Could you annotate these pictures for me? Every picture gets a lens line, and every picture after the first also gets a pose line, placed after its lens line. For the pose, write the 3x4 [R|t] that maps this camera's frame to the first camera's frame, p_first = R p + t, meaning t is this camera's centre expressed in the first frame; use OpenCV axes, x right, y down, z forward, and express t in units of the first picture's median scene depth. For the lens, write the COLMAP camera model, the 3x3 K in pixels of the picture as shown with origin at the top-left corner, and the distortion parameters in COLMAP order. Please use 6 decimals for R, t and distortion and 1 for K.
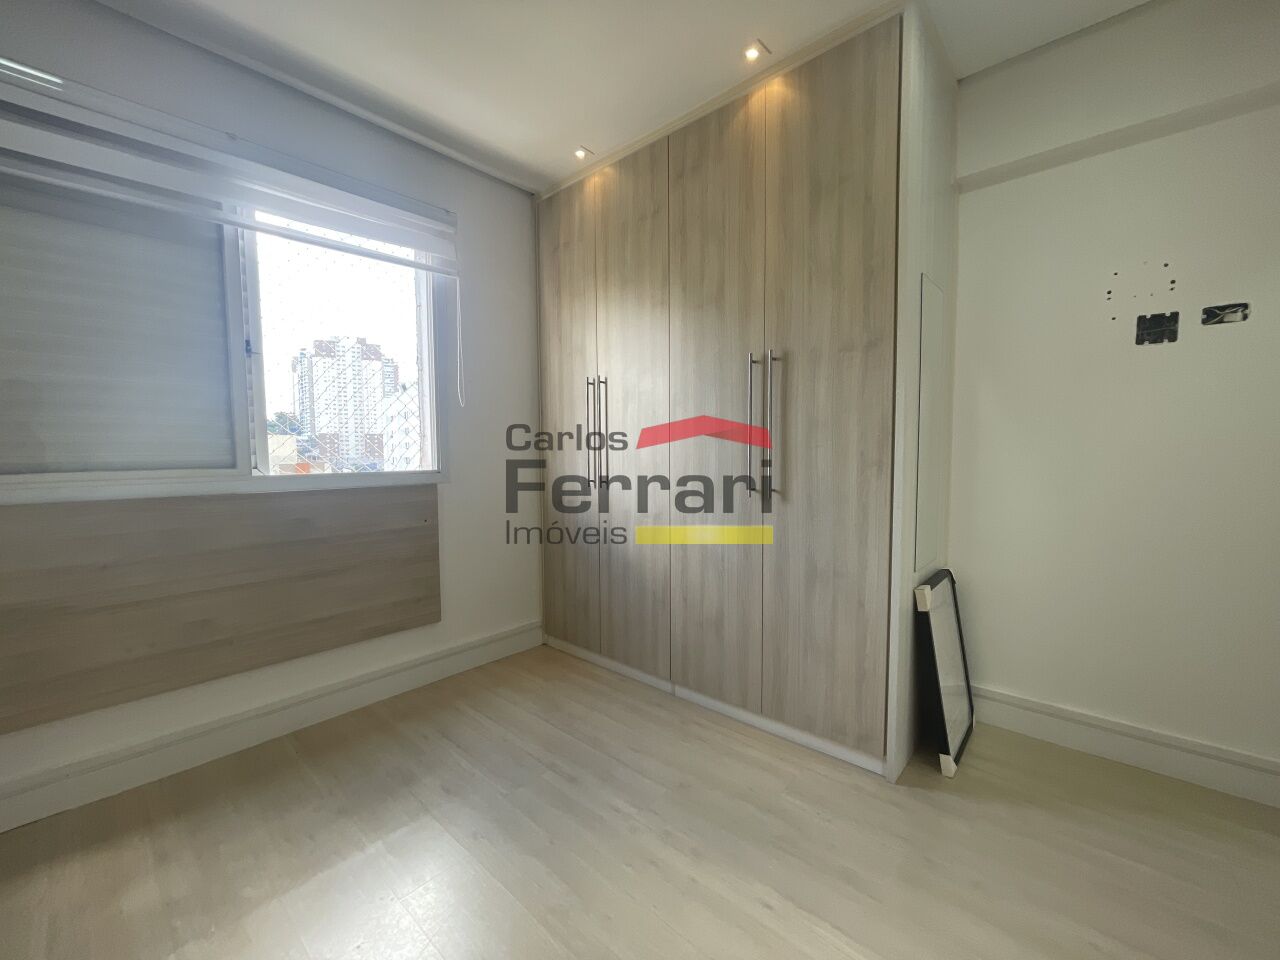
lens RADIAL K [[531.1, 0, 639.6], [0, 531.1, 483.8], [0, 0, 1]] dist [0.000329, 0.000307]
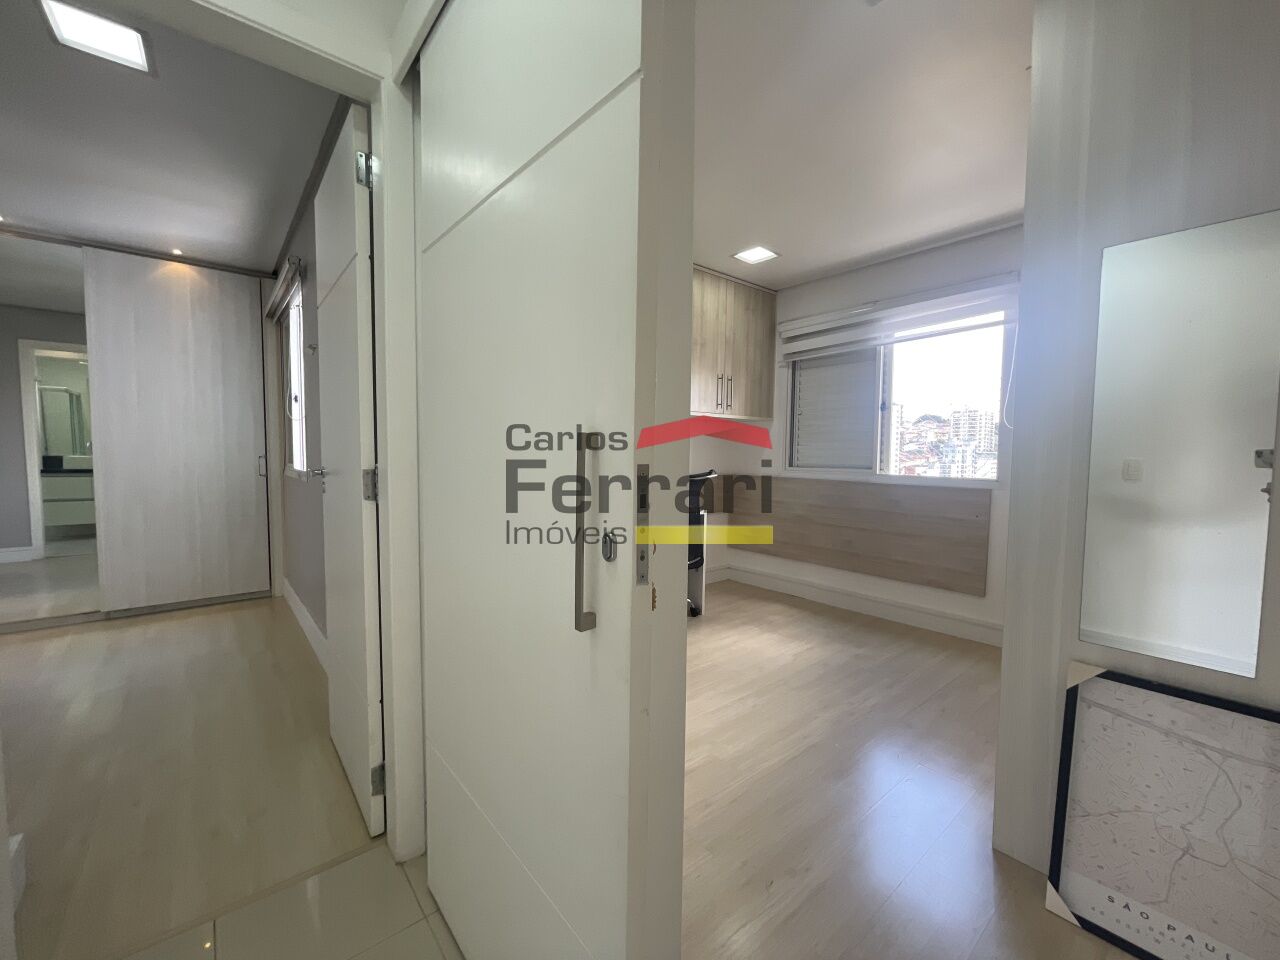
lens RADIAL K [[531.1, 0, 639.6], [0, 531.1, 483.8], [0, 0, 1]] dist [0.000329, 0.000307]
pose [[-0.154198, 0.066426, -0.985805, 1.320321], [-0.083077, 0.993333, 0.079928, -0.063228], [0.984541, 0.094223, -0.147651, 0.454297]]
